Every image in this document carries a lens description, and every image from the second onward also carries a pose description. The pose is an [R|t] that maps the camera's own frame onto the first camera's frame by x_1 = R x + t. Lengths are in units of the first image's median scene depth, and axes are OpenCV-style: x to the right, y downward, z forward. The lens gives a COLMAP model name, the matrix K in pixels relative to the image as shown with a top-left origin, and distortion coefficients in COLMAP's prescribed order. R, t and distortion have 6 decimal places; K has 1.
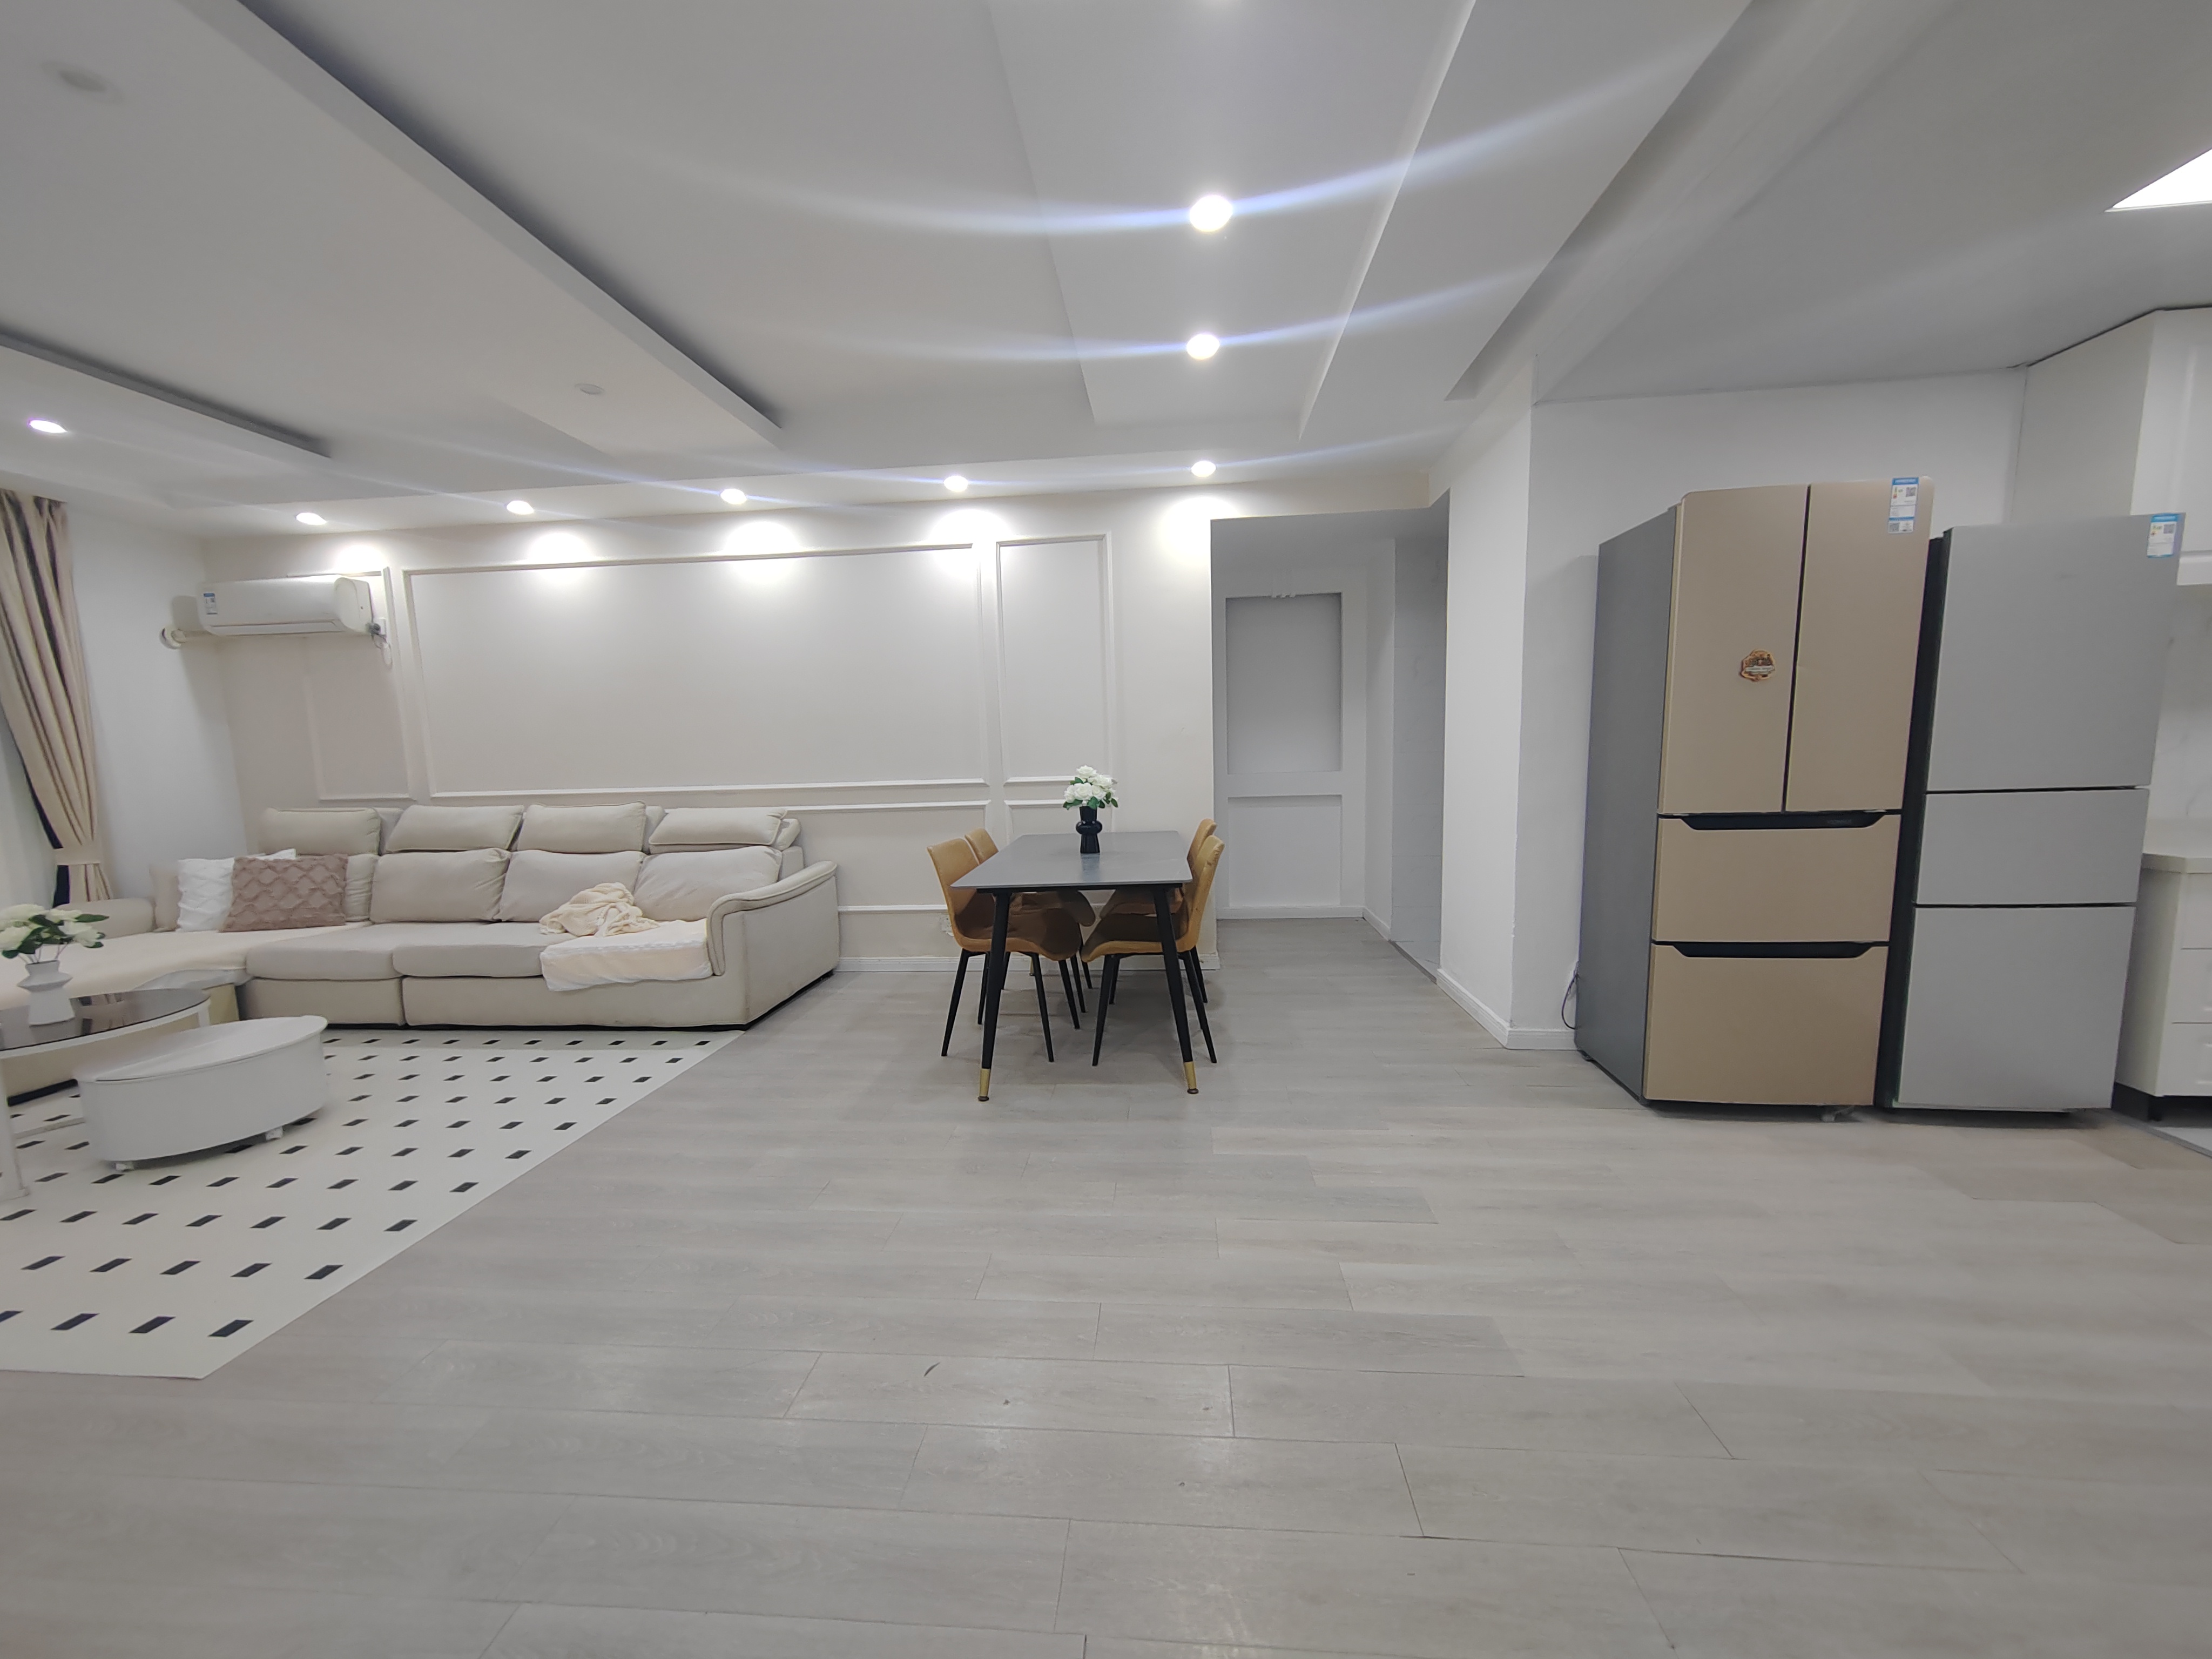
lens RADIAL K [[846.5, 0, 1110.7], [0, 846.5, 846.1], [0, 0, 1]] dist [0.011104, -0.000991]
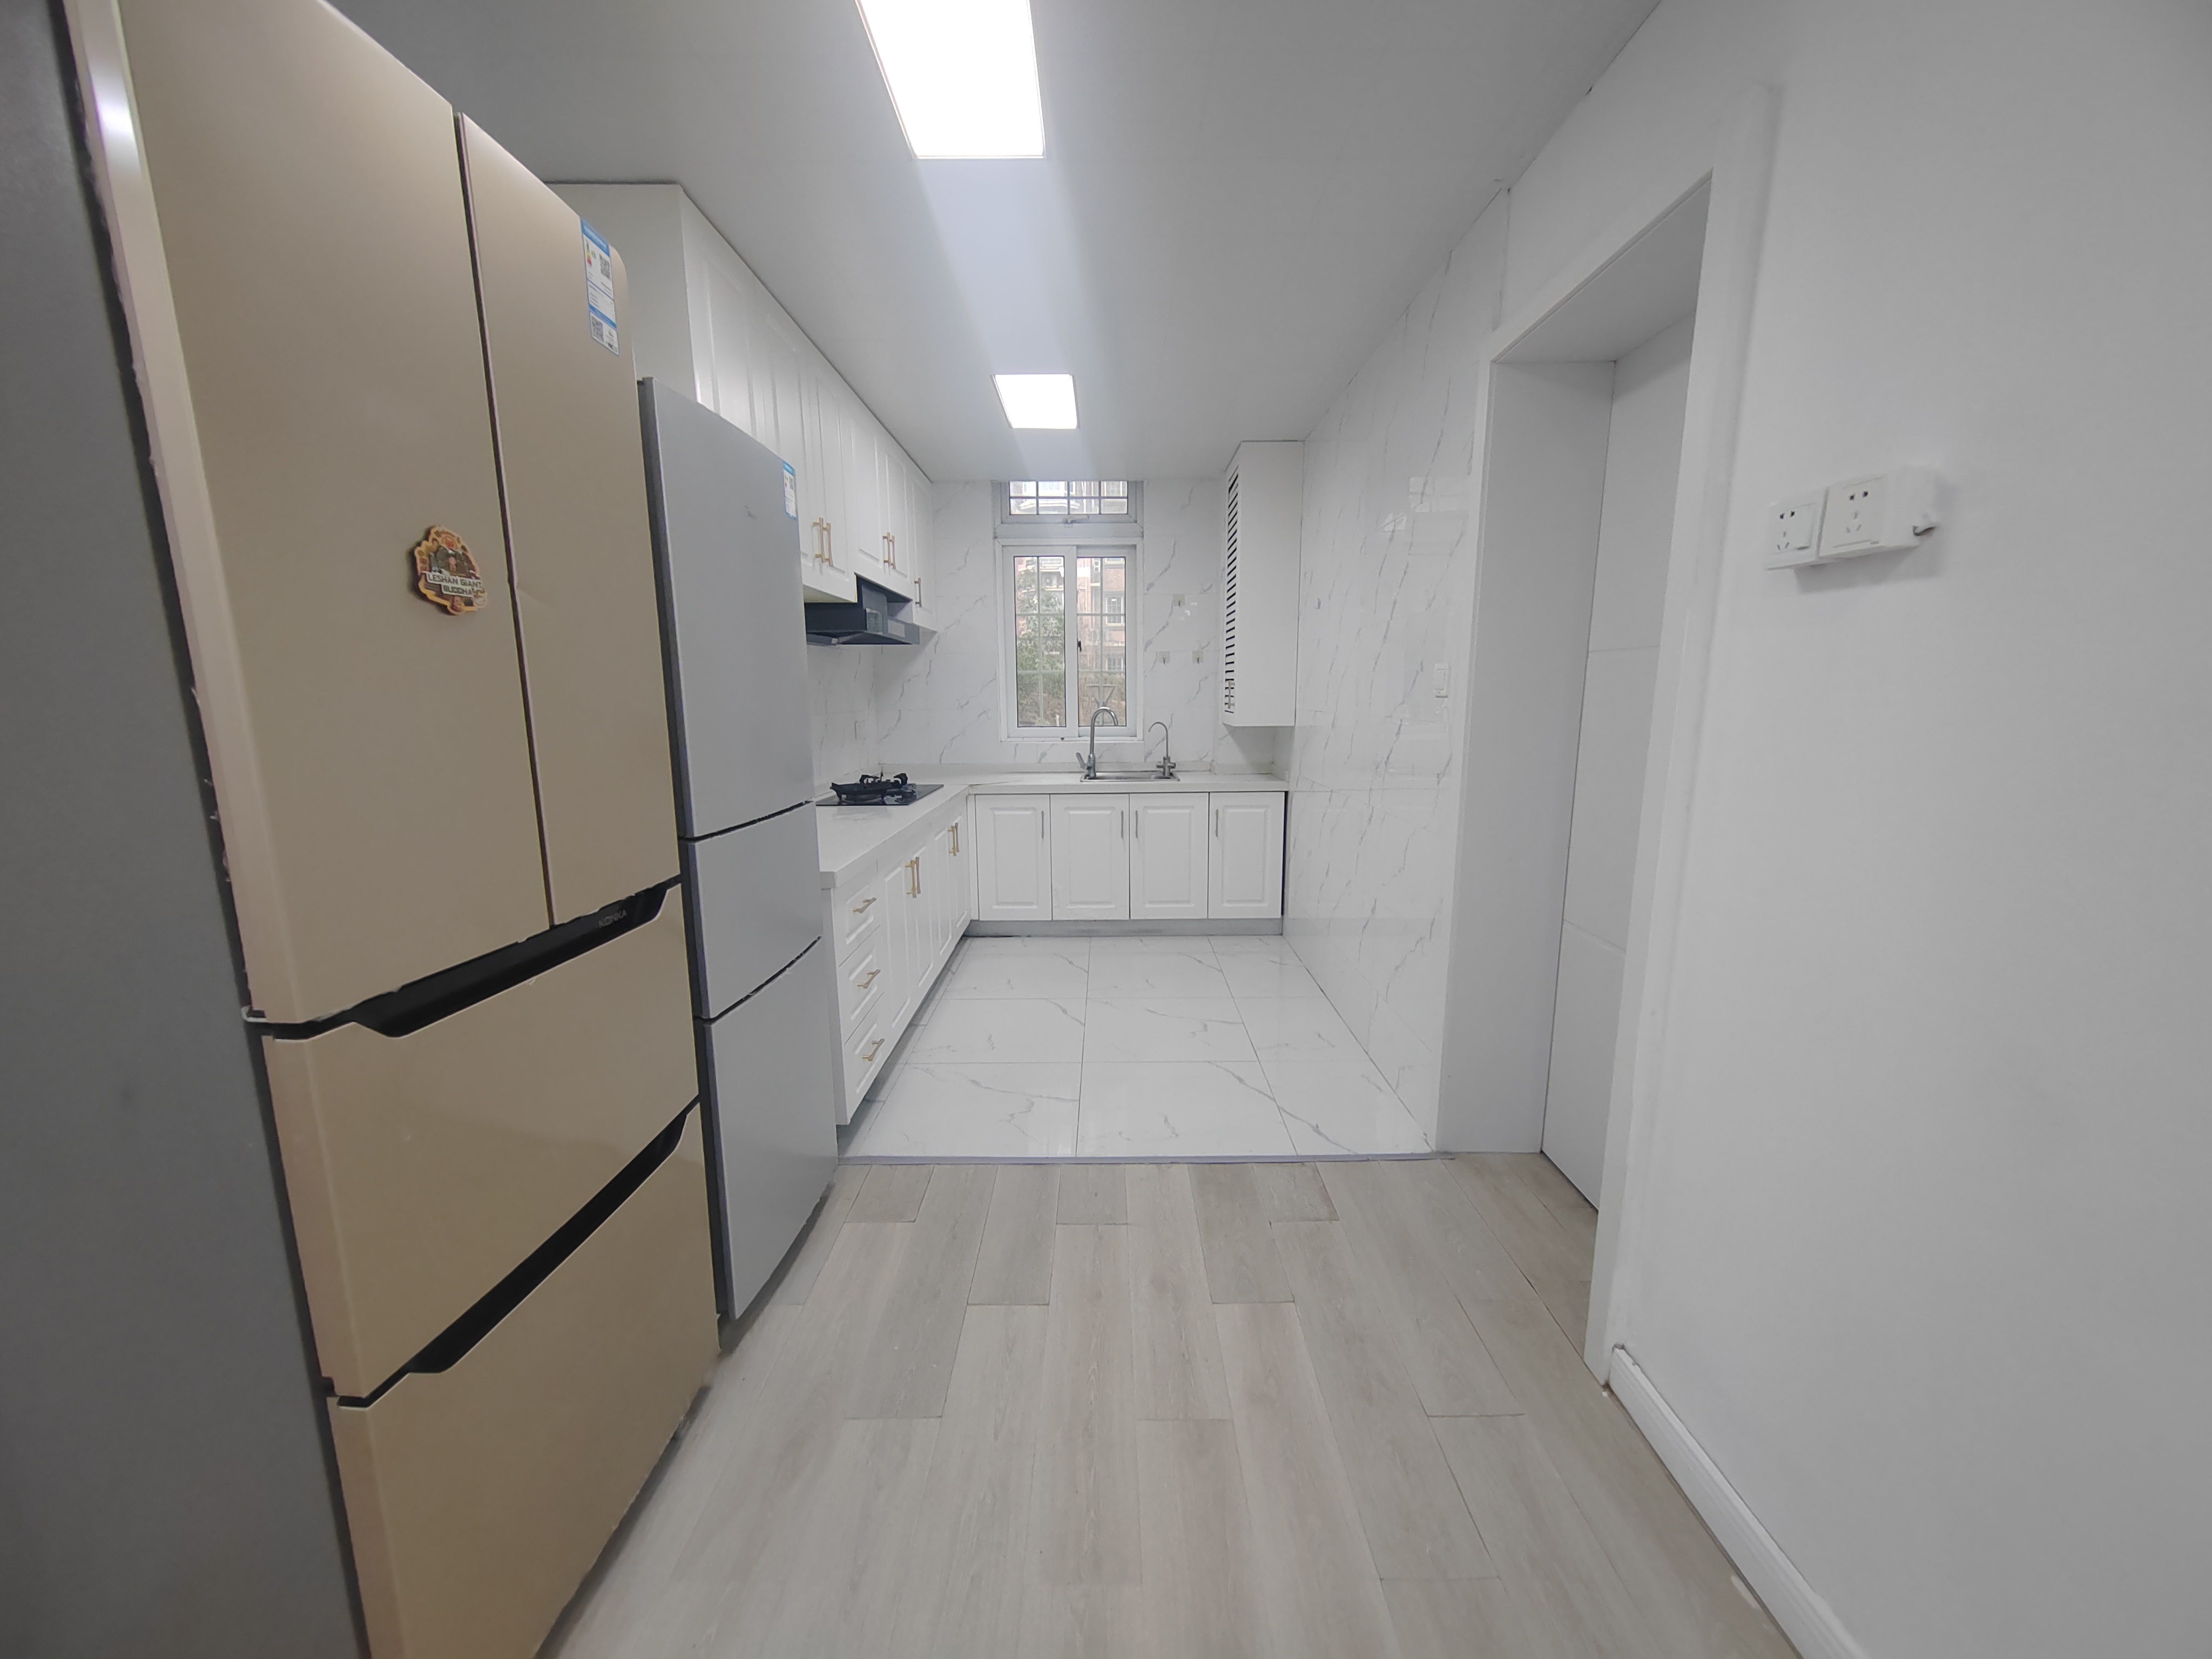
lens RADIAL K [[846.5, 0, 1118.2], [0, 846.5, 837.6], [0, 0, 1]] dist [0.011104, -0.000991]
pose [[-0.085780, -0.148116, 0.985243, 0.348028], [0.128036, 0.979049, 0.158332, -0.118832], [-0.988053, 0.139728, -0.065018, 0.747058]]
